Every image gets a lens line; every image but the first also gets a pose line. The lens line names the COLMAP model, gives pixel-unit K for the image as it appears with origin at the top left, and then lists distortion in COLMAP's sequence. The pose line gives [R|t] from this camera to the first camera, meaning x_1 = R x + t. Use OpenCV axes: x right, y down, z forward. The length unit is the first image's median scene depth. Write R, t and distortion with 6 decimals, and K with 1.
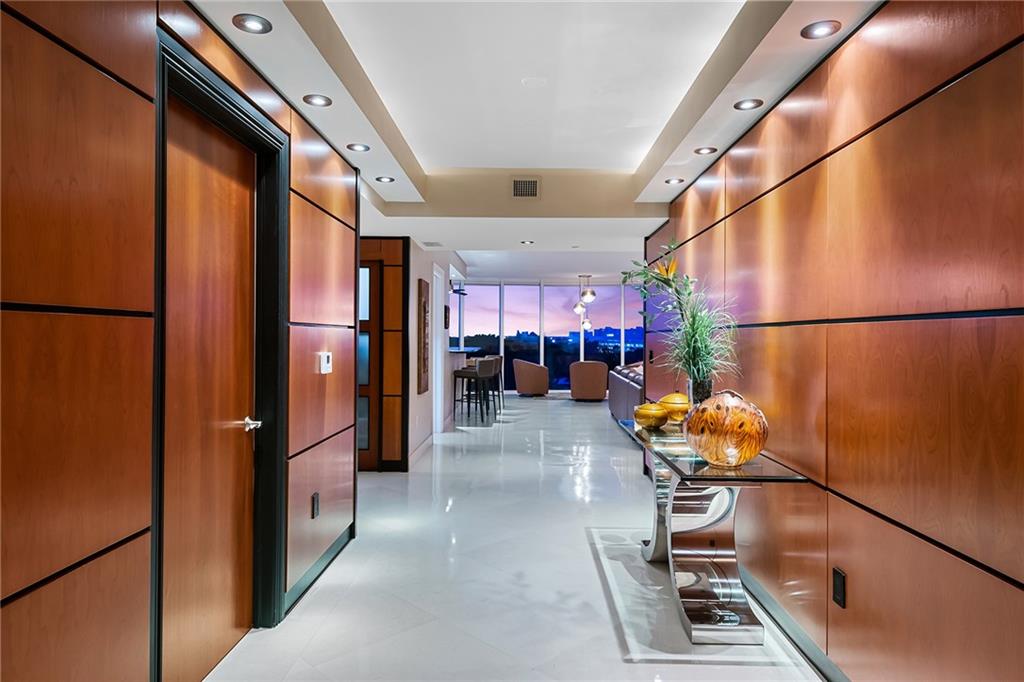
lens RADIAL K [[599.6, 0, 512.0], [0, 599.6, 341.0], [0, 0, 1]] dist [0.000706, -0.000092]
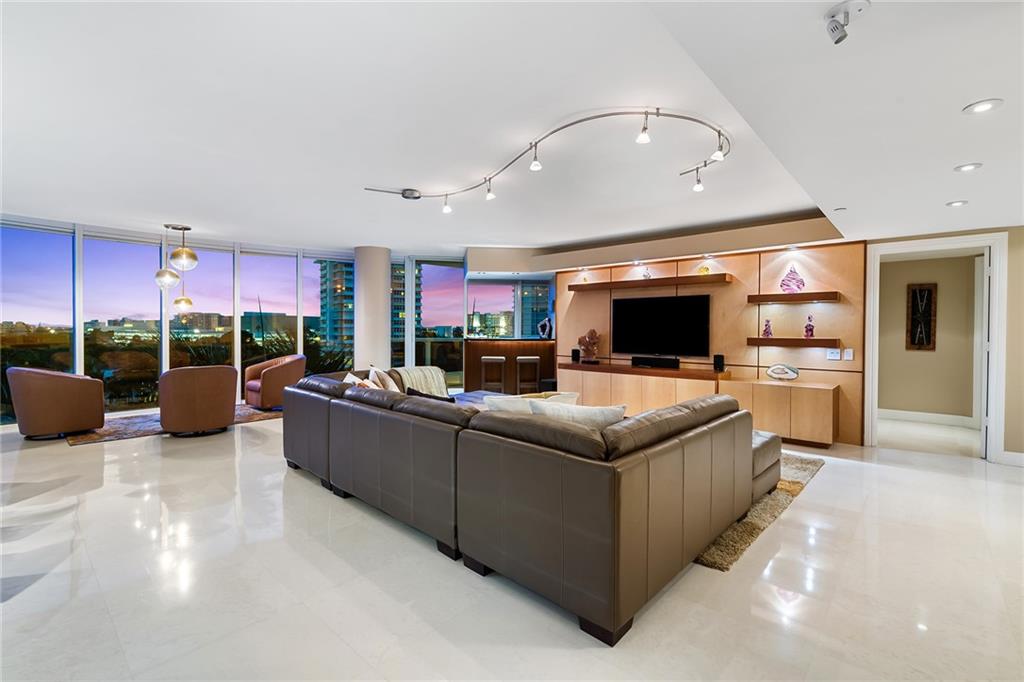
lens RADIAL K [[448.6, 0, 513.7], [0, 448.6, 334.4], [0, 0, 1]] dist [0.008141, -0.000550]
pose [[0.643482, -0.008173, 0.765418, -0.019689], [0.001761, 0.999956, 0.009196, -0.002161], [-0.765459, -0.004570, 0.643468, 0.475750]]
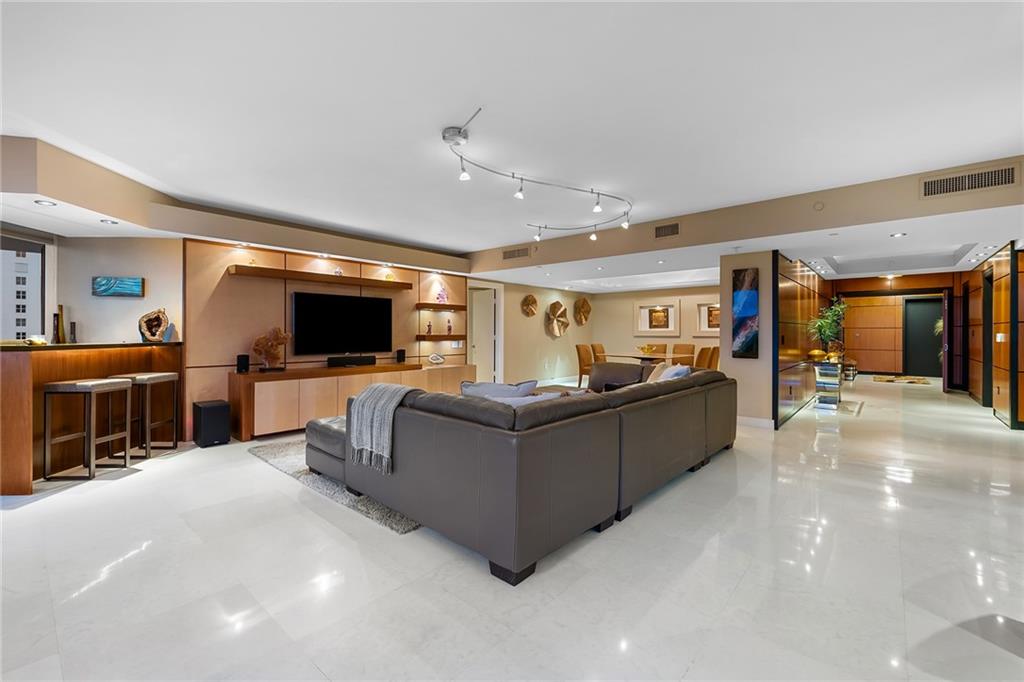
lens RADIAL K [[426.5, 0, 512.9], [0, 426.5, 333.1], [0, 0, 1]] dist [0.018452, -0.008363]
pose [[-0.767267, -0.005397, 0.641305, 0.024512], [-0.000559, 0.999970, 0.007748, -0.000946], [-0.641328, 0.005586, -0.767247, 0.953794]]
